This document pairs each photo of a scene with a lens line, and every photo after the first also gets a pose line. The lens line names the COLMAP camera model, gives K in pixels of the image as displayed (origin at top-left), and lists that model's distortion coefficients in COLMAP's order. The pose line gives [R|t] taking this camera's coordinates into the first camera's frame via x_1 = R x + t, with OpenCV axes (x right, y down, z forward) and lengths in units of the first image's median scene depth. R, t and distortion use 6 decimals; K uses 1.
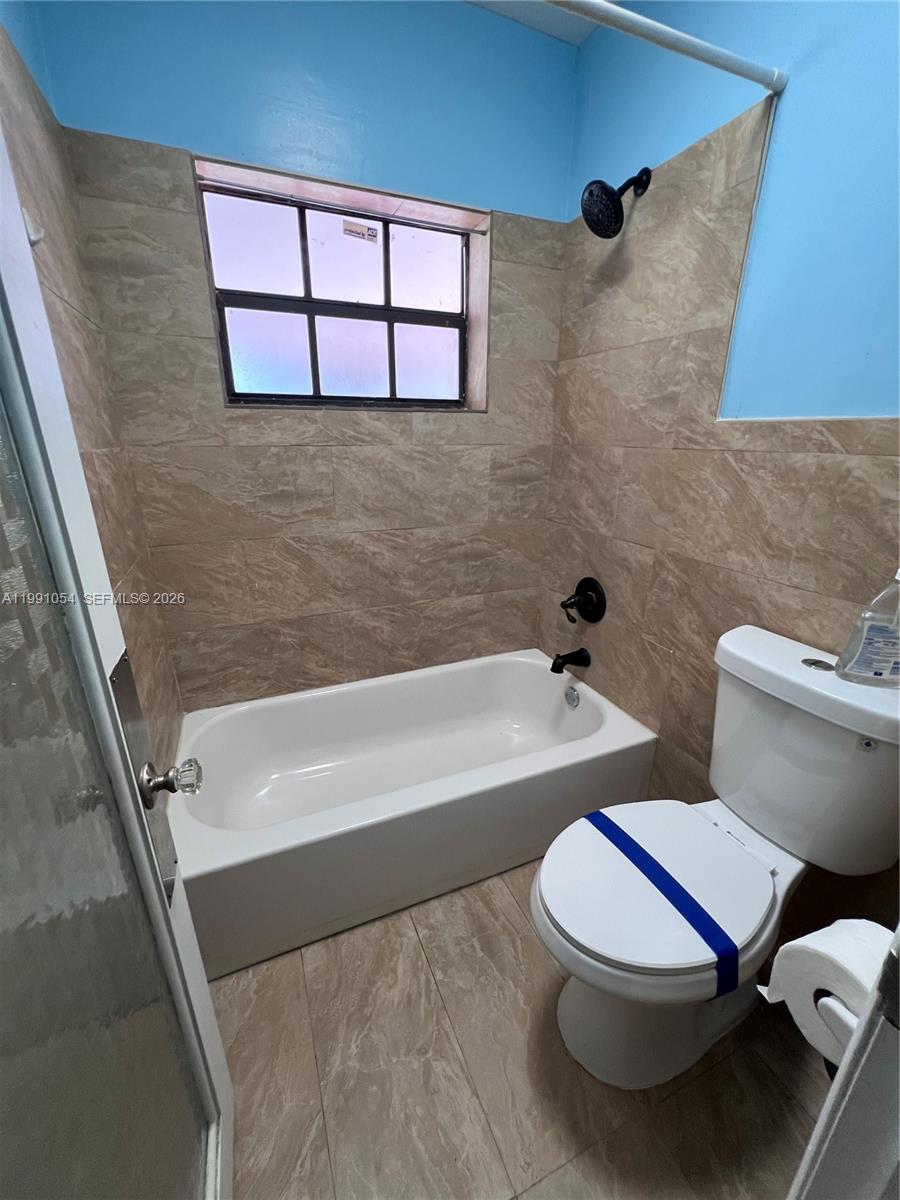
lens RADIAL K [[479.0, 0, 447.3], [0, 479.0, 600.3], [0, 0, 1]] dist [0.000231, -0.000268]
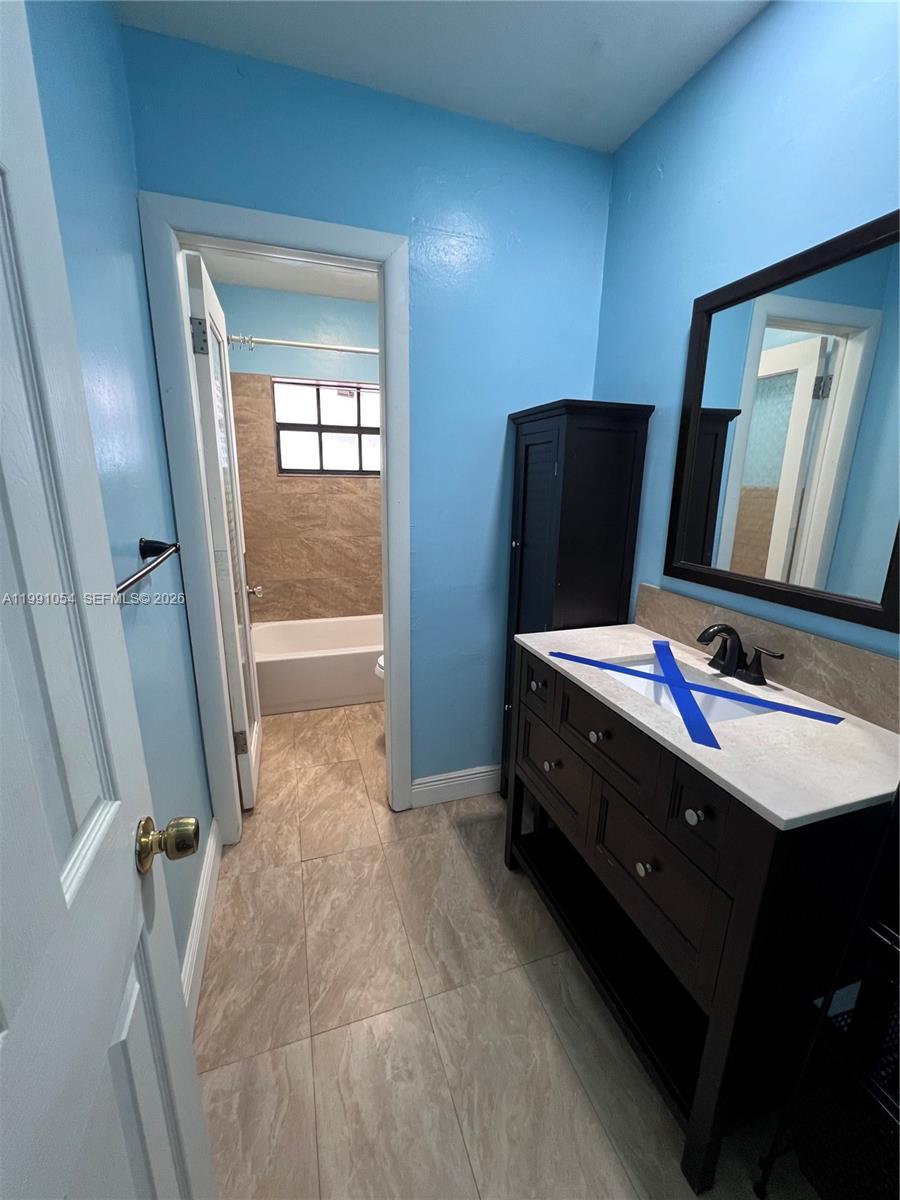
lens RADIAL K [[479.0, 0, 446.7], [0, 479.0, 599.2], [0, 0, 1]] dist [0.000231, -0.000268]
pose [[0.996596, 0.034966, -0.074658, 0.431454], [-0.040862, 0.996039, -0.078970, 0.261240], [0.071601, 0.081751, 0.994077, -0.943418]]
